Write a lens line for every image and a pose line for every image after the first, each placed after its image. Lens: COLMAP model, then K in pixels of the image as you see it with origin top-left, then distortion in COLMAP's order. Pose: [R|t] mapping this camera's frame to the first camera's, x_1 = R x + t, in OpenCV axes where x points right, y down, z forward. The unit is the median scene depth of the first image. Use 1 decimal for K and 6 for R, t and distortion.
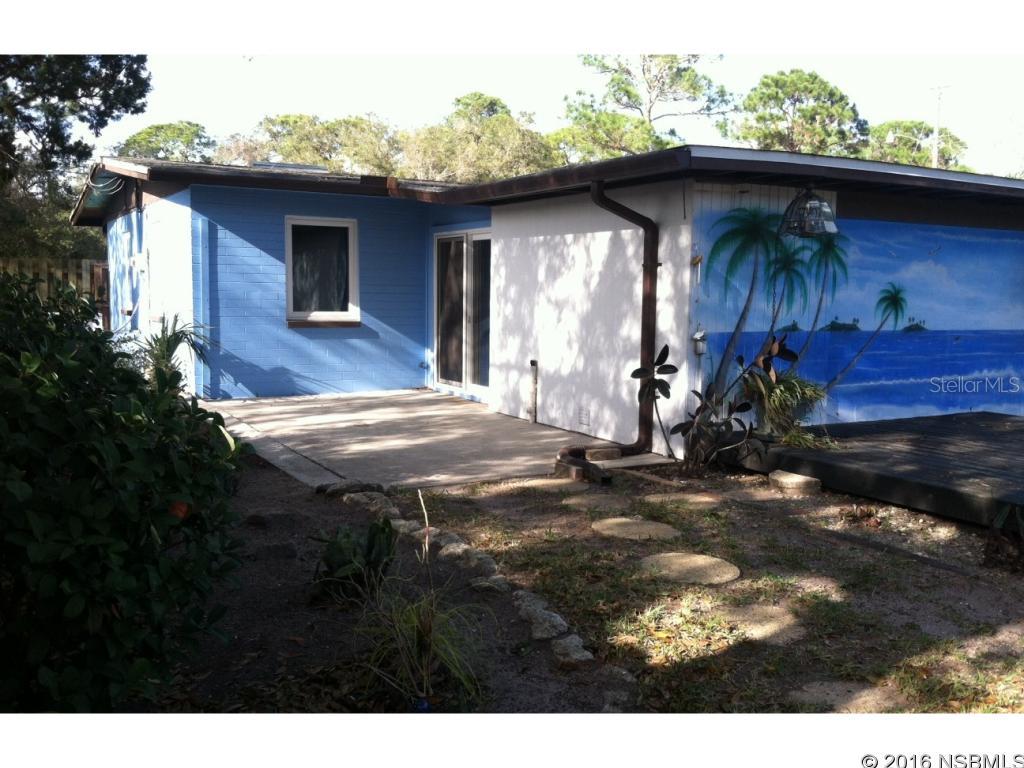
lens RADIAL K [[986.9, 0, 549.3], [0, 986.9, 386.6], [0, 0, 1]] dist [0.135153, -0.462931]
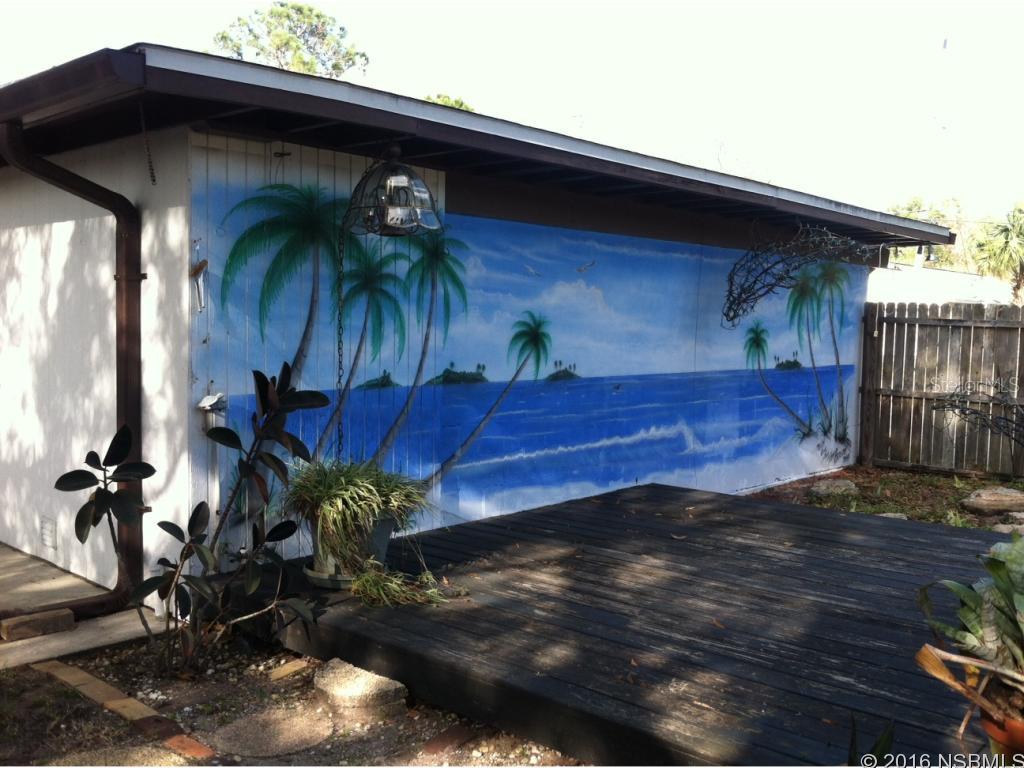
lens RADIAL K [[986.9, 0, 549.3], [0, 986.9, 386.6], [0, 0, 1]] dist [0.135153, -0.462931]
pose [[0.943209, -0.019946, 0.331601, 0.133578], [0.027308, 0.999473, -0.017555, -0.041447], [-0.331076, 0.025613, 0.943256, 0.365549]]
